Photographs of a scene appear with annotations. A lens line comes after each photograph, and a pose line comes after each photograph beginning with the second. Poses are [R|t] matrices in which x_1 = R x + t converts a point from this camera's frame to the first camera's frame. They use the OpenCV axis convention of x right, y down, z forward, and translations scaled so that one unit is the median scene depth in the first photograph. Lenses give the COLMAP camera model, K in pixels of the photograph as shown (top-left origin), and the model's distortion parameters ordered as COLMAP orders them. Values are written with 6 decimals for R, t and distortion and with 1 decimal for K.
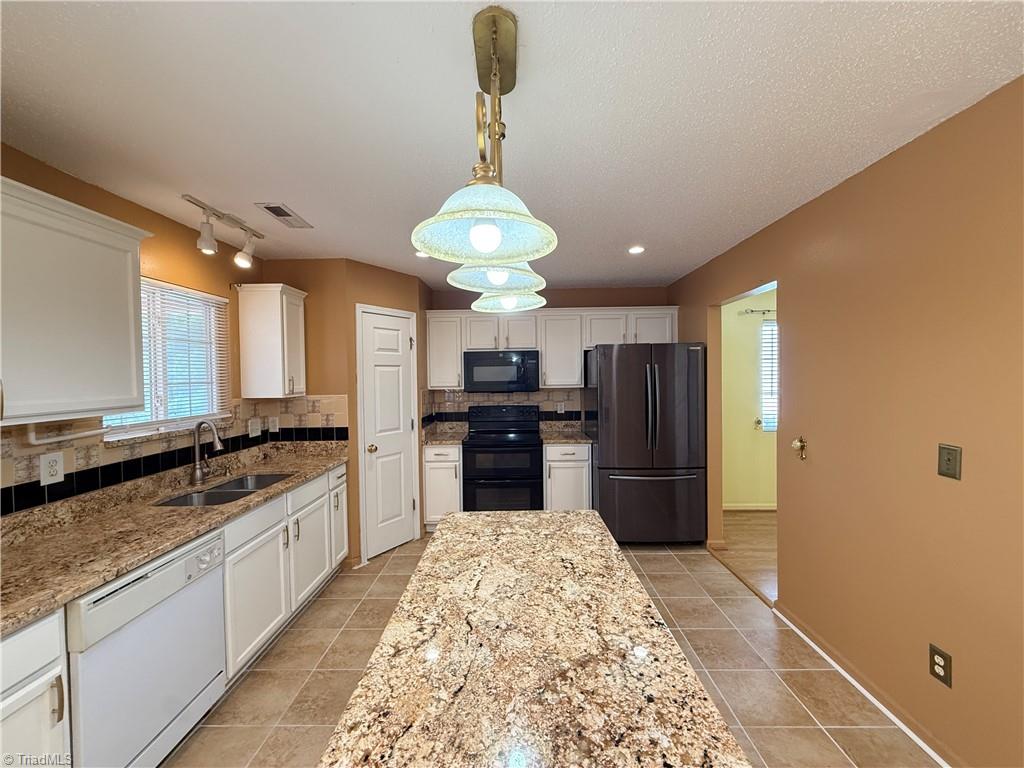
lens RADIAL K [[406.7, 0, 509.6], [0, 406.7, 384.9], [0, 0, 1]] dist [0.001958, -0.000873]
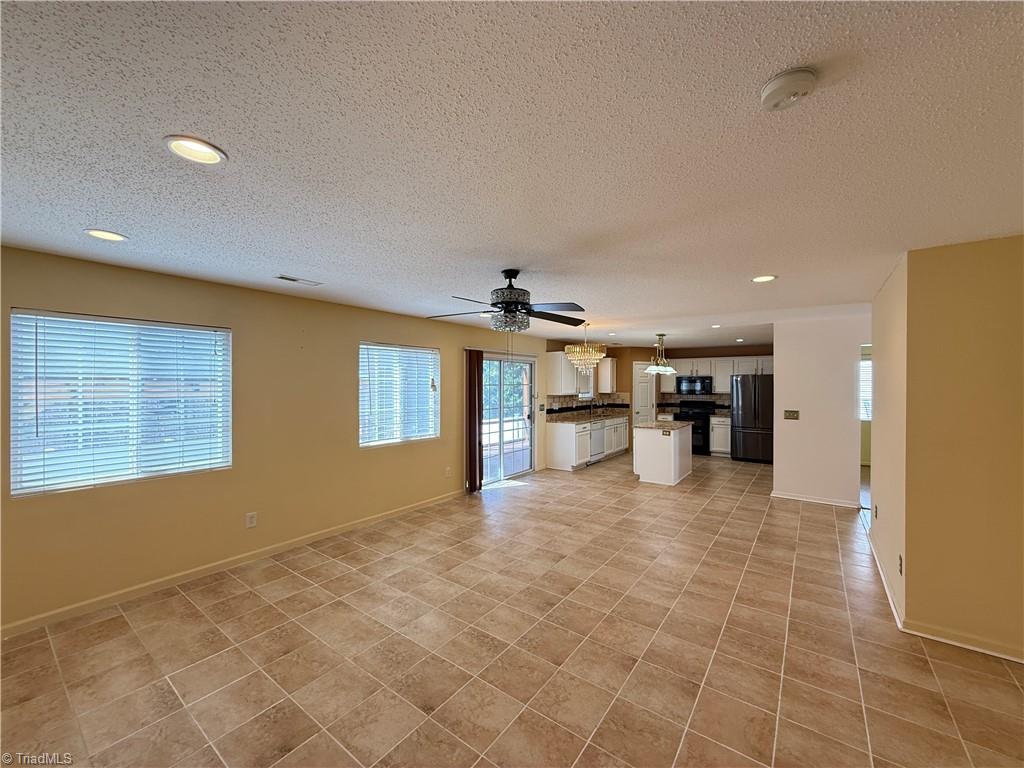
lens RADIAL K [[406.7, 0, 512.8], [0, 406.7, 384.1], [0, 0, 1]] dist [0.001958, -0.000873]
pose [[0.815218, 0.014948, -0.578962, 0.675533], [-0.026834, 0.999568, -0.011975, 0.020320], [0.578533, 0.025298, 0.815267, -2.073542]]
